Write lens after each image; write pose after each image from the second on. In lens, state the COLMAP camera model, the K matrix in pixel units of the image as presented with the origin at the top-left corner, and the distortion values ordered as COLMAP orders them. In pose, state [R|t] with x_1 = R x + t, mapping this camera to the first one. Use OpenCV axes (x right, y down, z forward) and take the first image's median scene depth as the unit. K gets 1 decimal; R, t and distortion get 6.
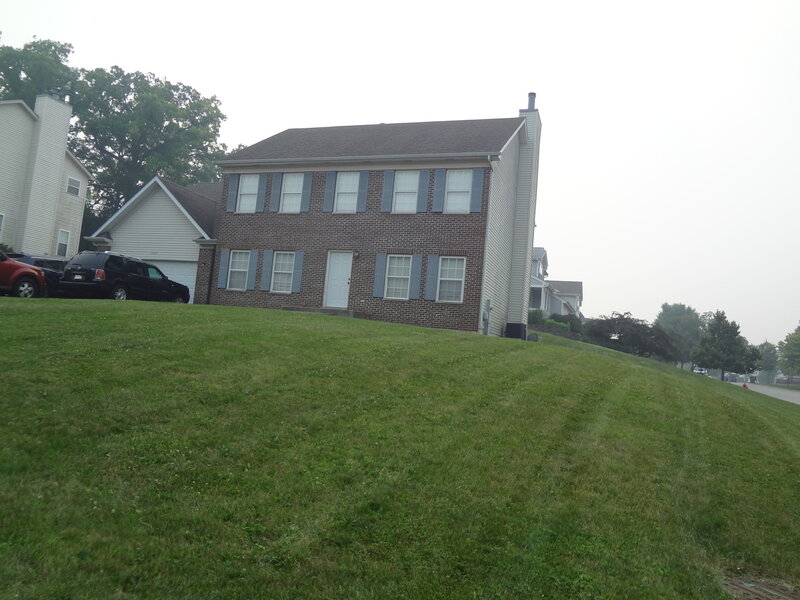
lens RADIAL K [[604.4, 0, 400.0], [0, 604.4, 300.0], [0, 0, 1]] dist [-0.061929, 0.033301]
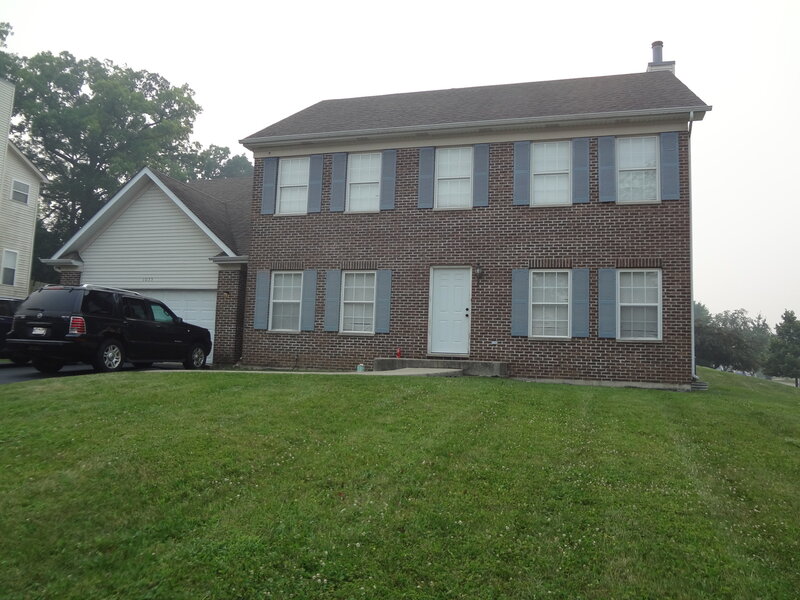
lens RADIAL K [[604.4, 0, 400.0], [0, 604.4, 300.0], [0, 0, 1]] dist [-0.061929, 0.033301]
pose [[0.996791, -0.046294, 0.065307, -0.175902], [0.046677, 0.998901, -0.004350, -0.039856], [-0.065034, 0.007384, 0.997856, 0.309855]]
